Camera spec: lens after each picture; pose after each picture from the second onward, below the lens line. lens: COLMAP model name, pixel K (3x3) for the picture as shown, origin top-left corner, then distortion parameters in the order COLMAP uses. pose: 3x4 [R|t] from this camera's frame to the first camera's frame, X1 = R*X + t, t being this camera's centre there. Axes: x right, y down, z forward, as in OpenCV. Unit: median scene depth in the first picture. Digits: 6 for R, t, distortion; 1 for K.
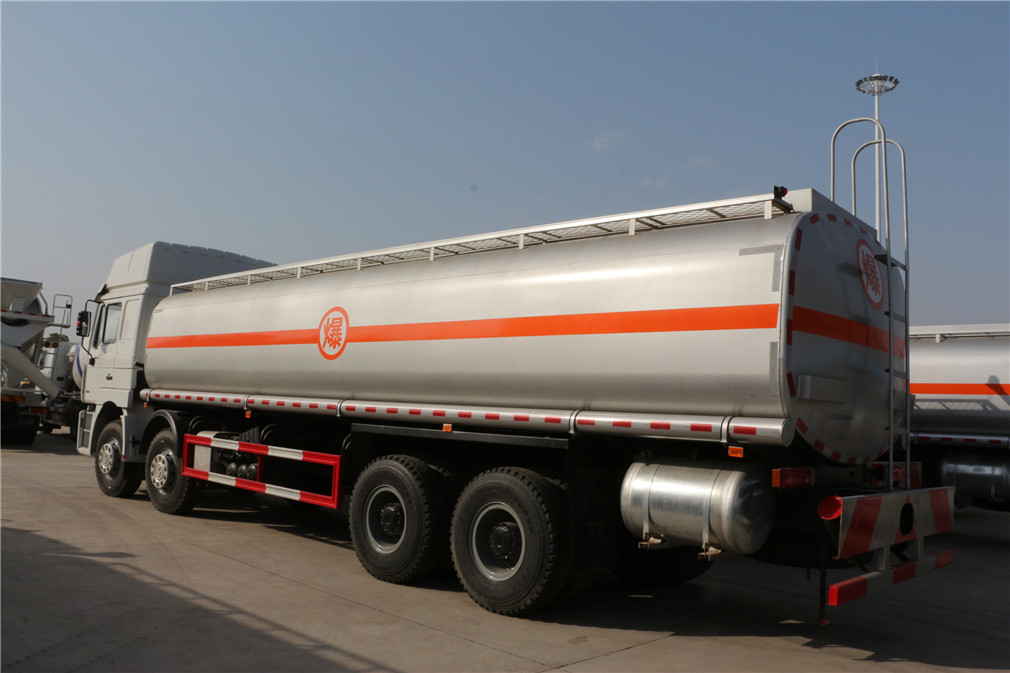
lens RADIAL K [[844.1, 0, 505.0], [0, 844.1, 336.5], [0, 0, 1]] dist [-0.200742, 0.154346]
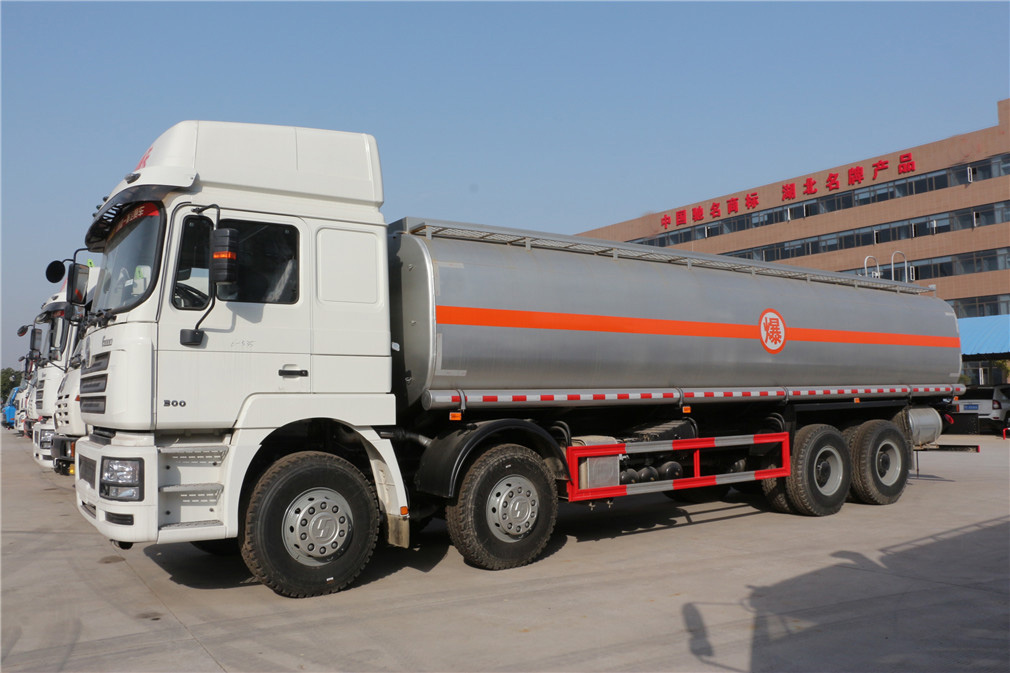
lens RADIAL K [[844.1, 0, 505.0], [0, 844.1, 336.5], [0, 0, 1]] dist [-0.200742, 0.154346]
pose [[0.219419, 0.009398, 0.975586, -1.396225], [-0.070147, 0.997518, 0.006167, 0.022362], [-0.973106, -0.069787, 0.219533, 1.089415]]
